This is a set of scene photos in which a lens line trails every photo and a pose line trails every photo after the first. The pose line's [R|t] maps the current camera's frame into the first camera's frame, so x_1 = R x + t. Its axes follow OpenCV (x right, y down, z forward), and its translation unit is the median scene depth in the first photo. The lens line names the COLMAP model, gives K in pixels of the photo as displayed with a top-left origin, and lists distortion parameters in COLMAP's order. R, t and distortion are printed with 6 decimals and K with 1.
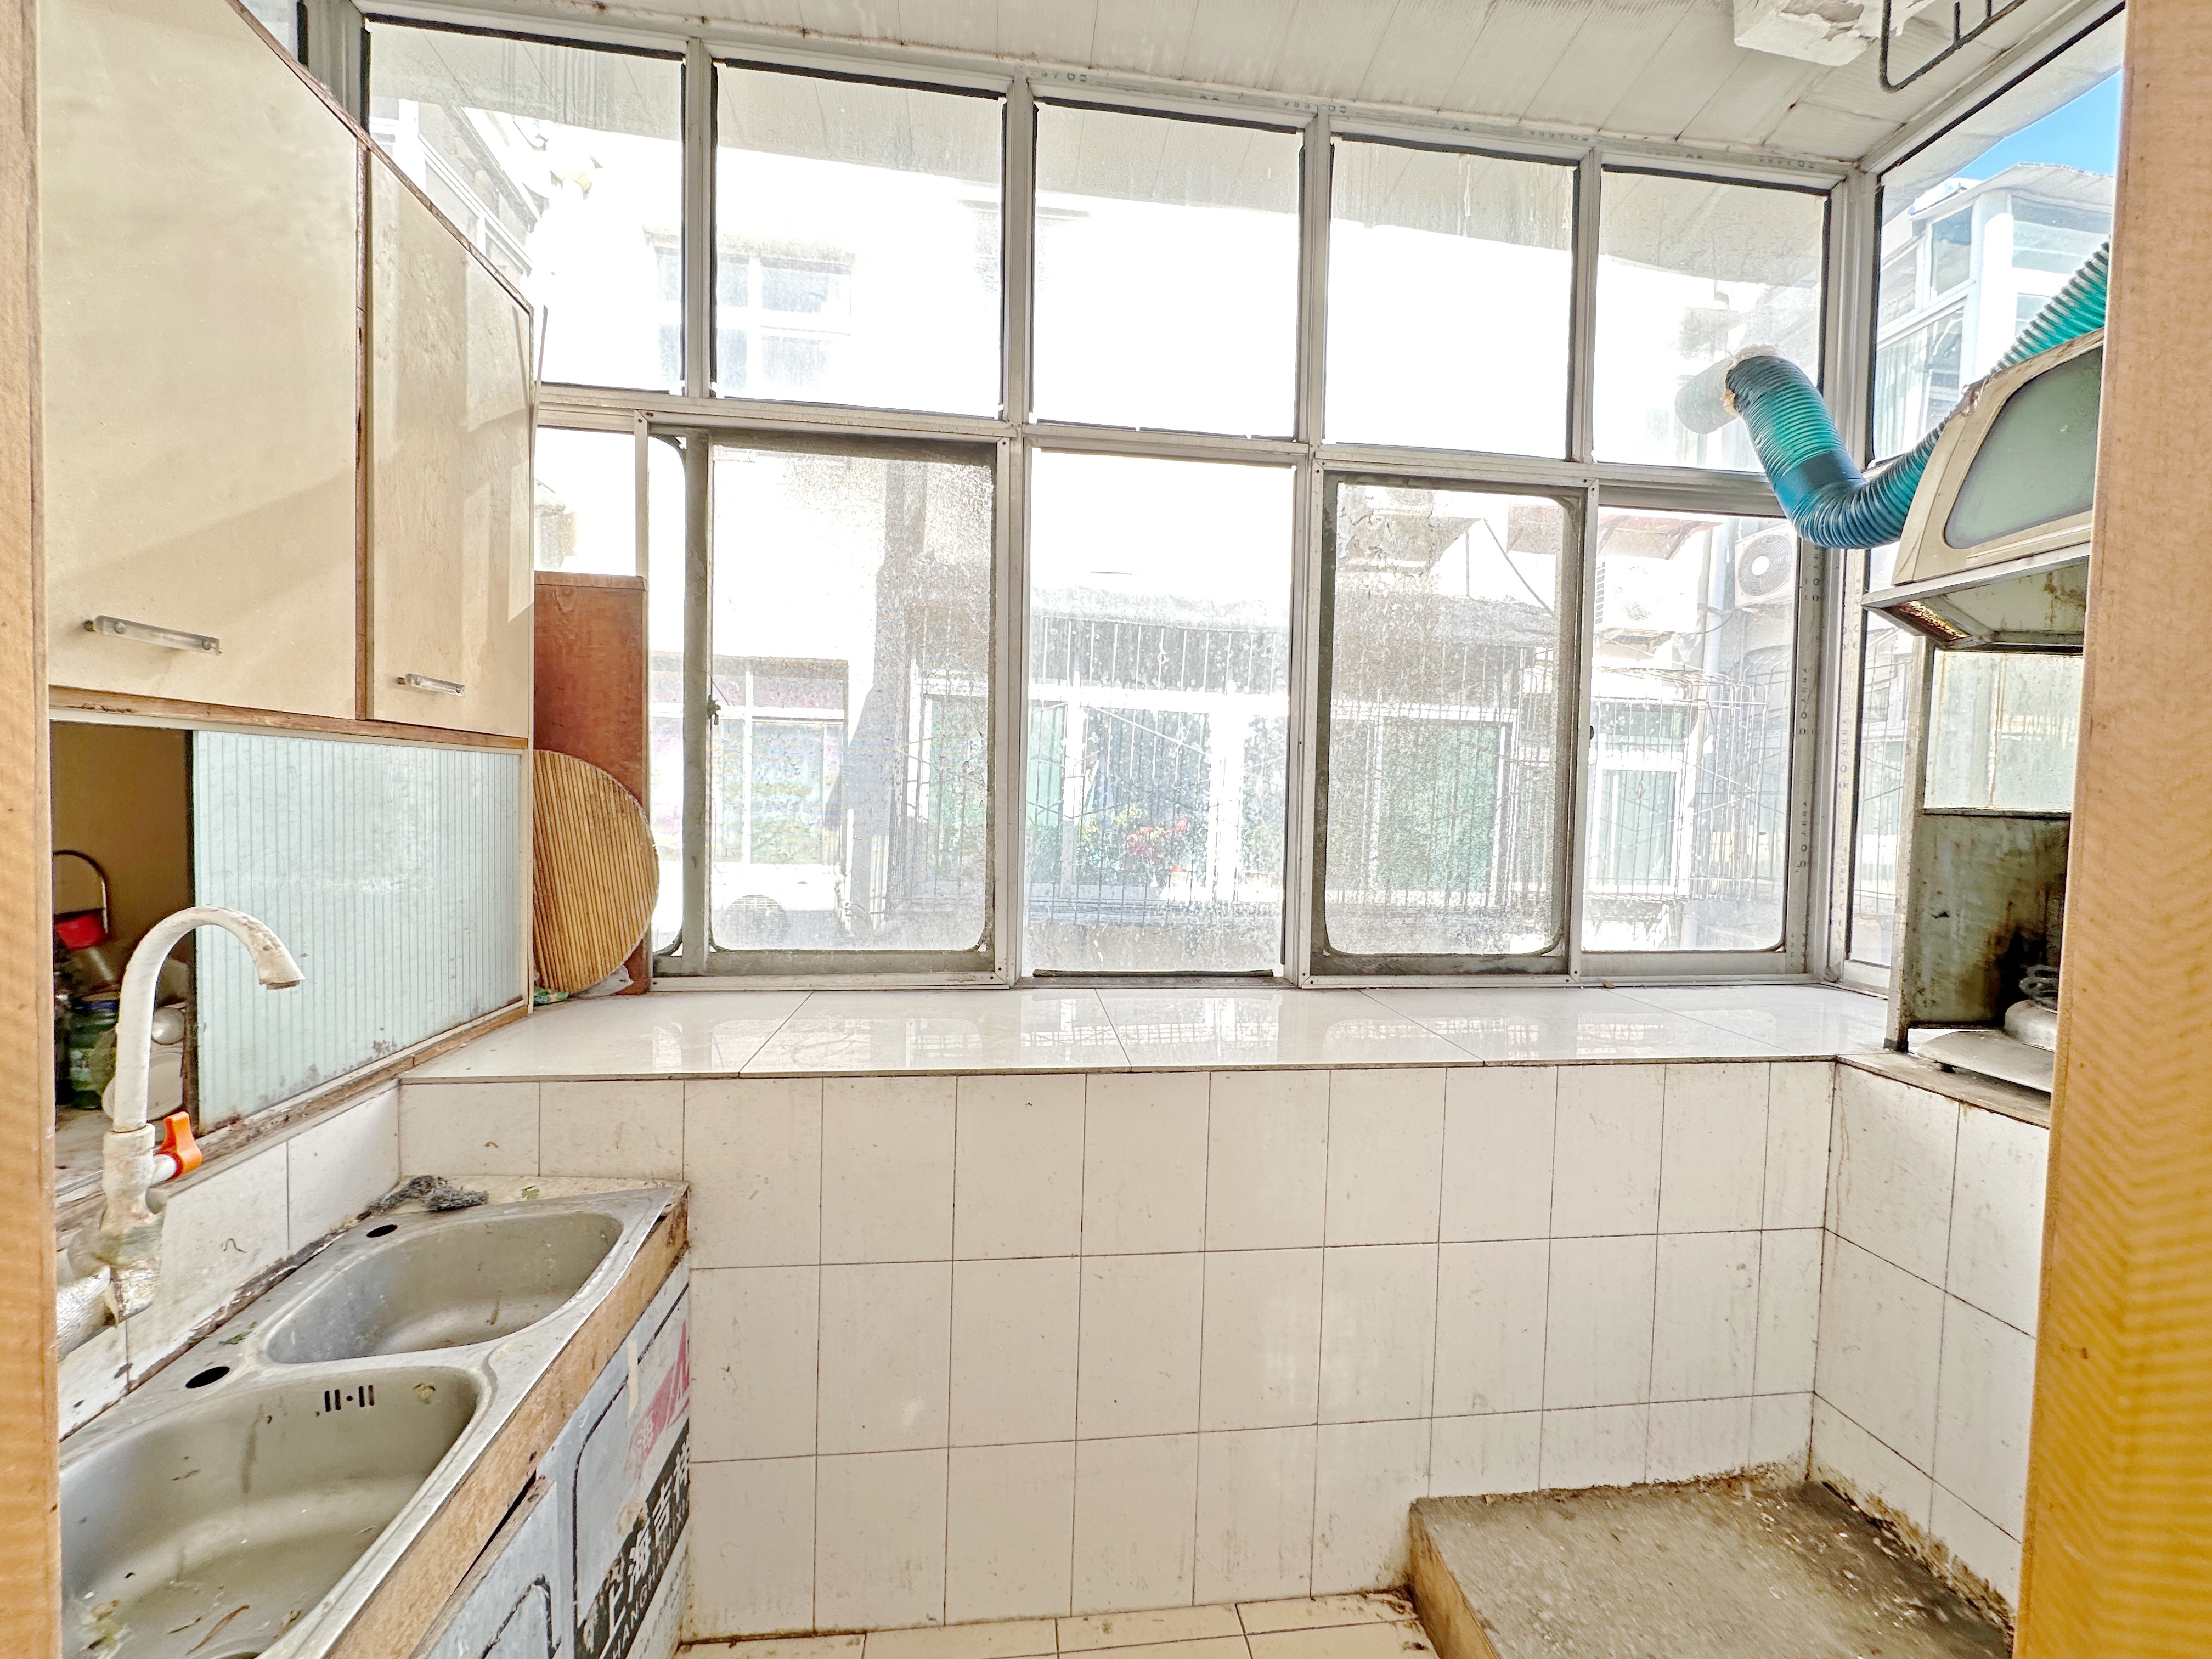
lens RADIAL K [[868.1, 0, 1112.4], [0, 868.1, 831.9], [0, 0, 1]] dist [-0.000437, 0.000011]
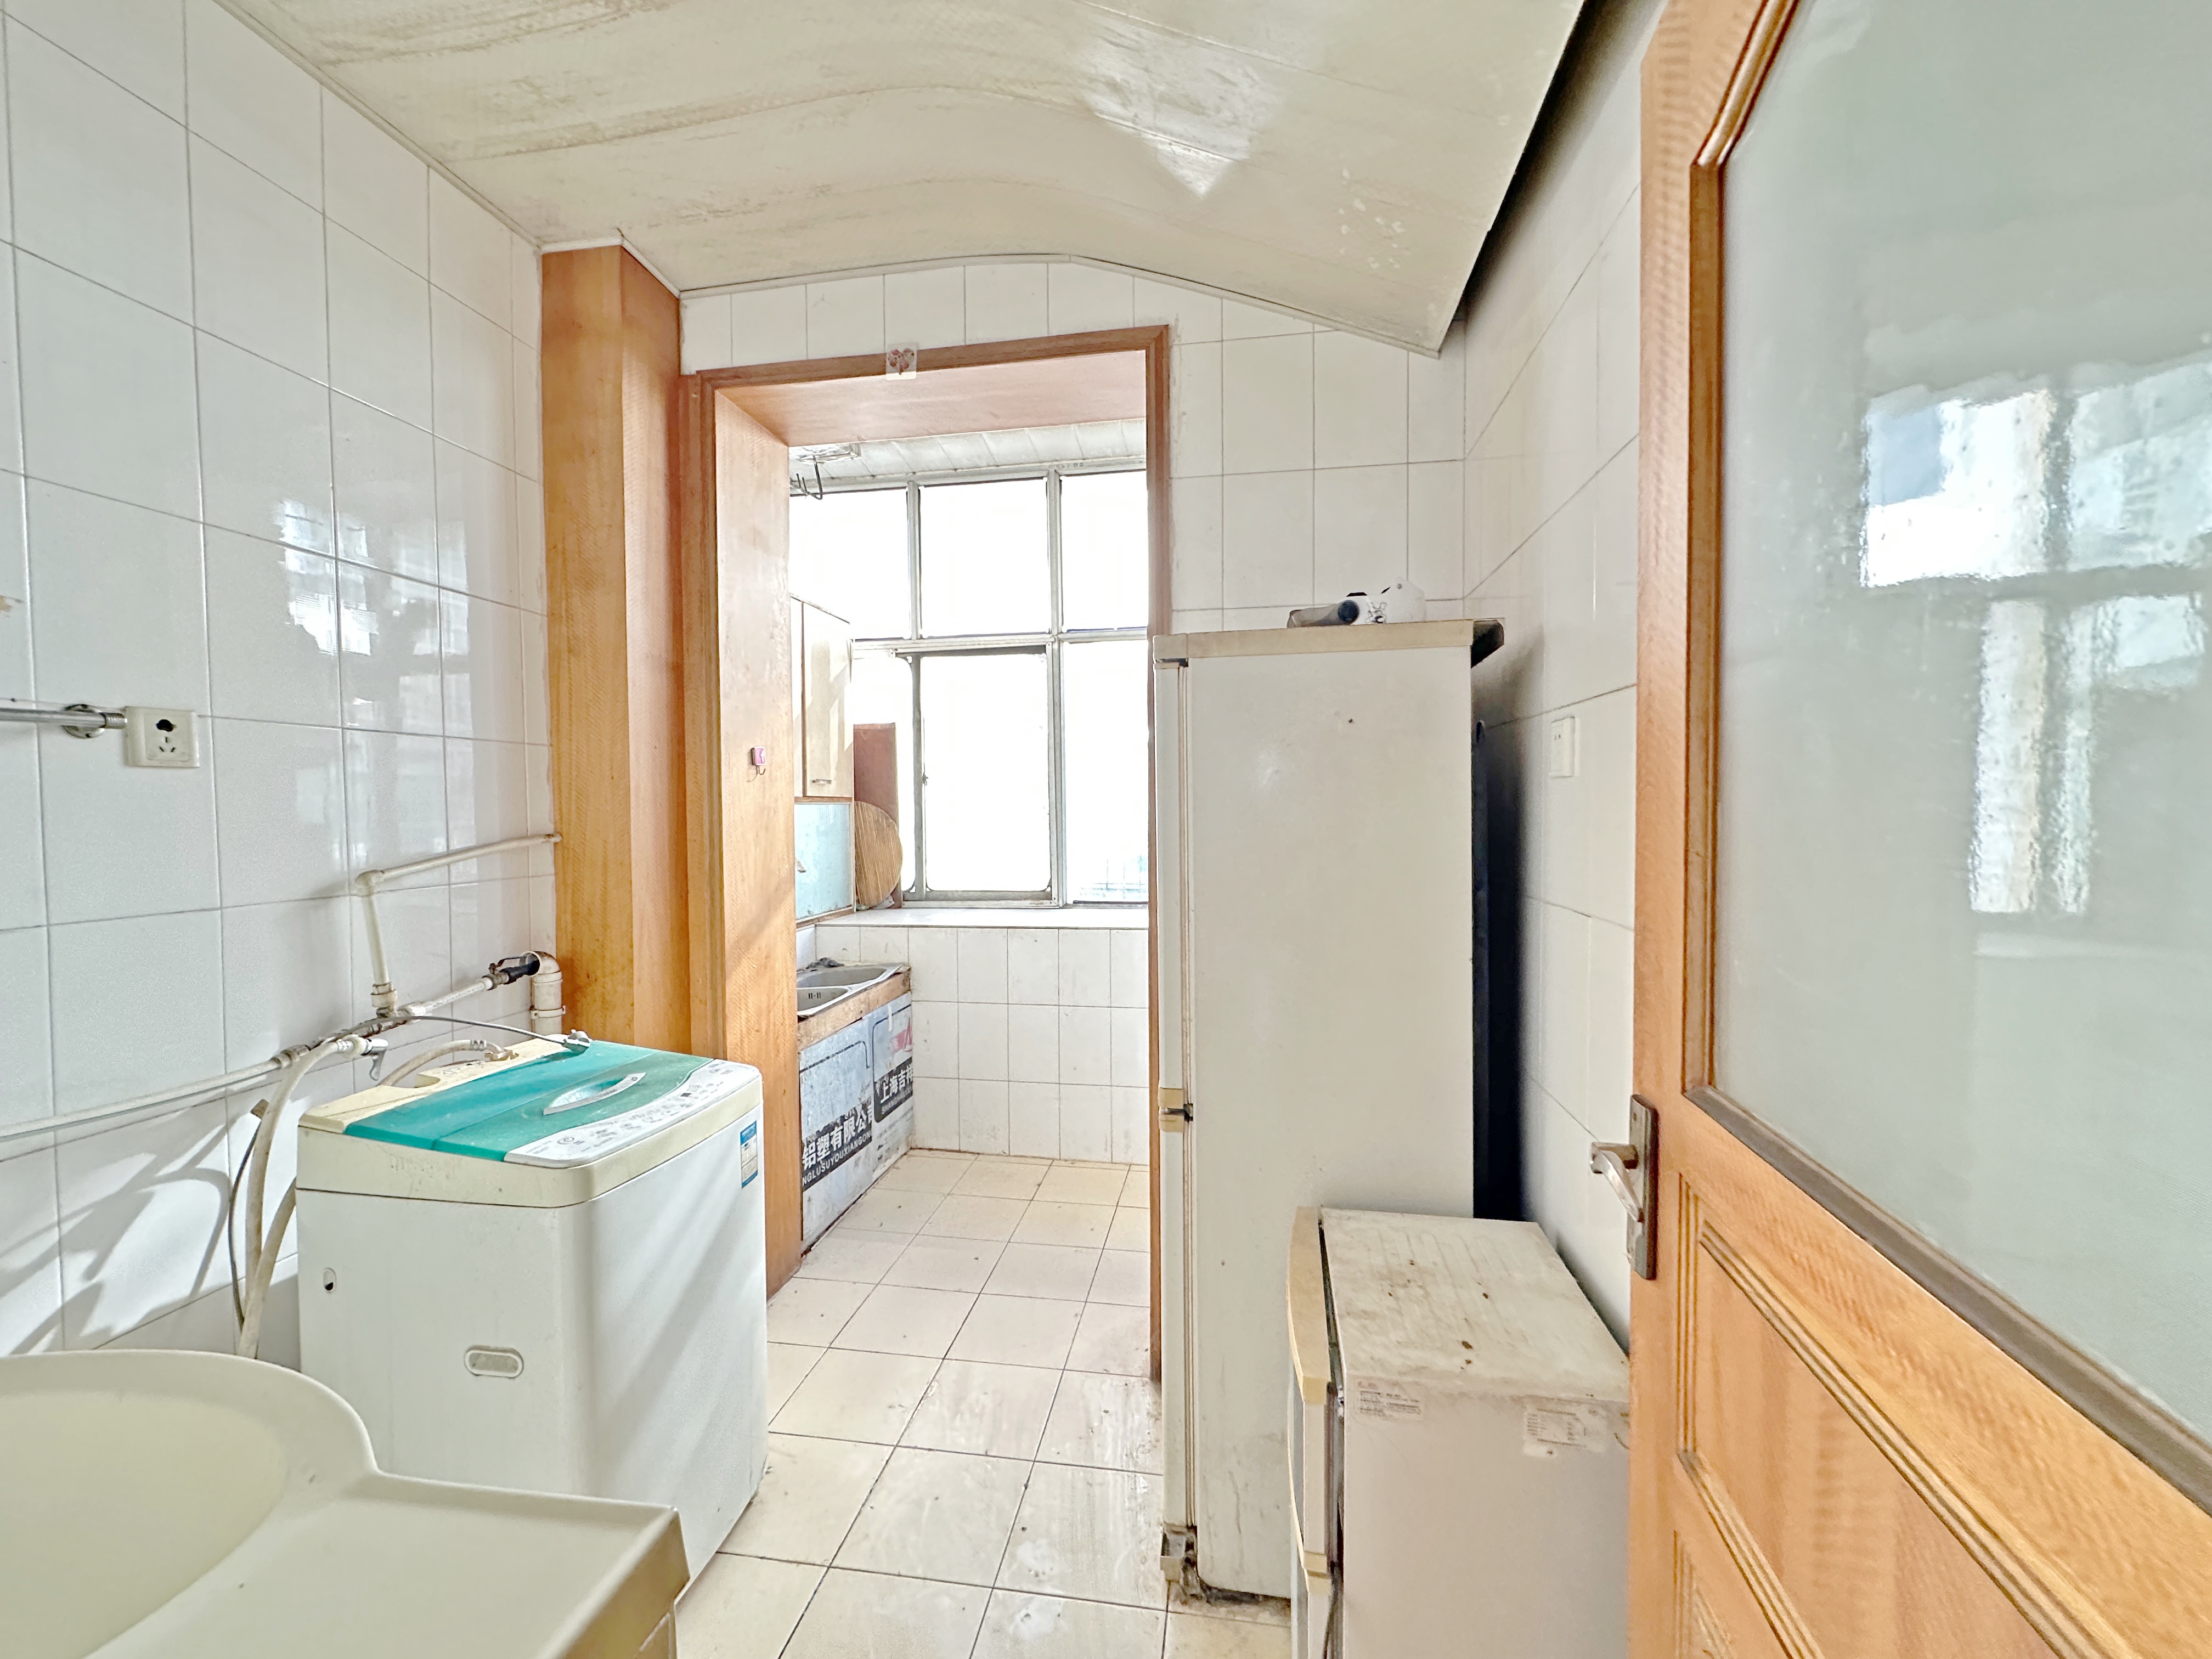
lens RADIAL K [[868.1, 0, 1112.4], [0, 868.1, 831.9], [0, 0, 1]] dist [-0.000437, 0.000011]
pose [[0.958497, -0.028175, -0.283705, 0.649035], [0.024149, 0.999552, -0.017680, 0.044846], [0.284076, 0.010095, 0.958748, -1.024007]]
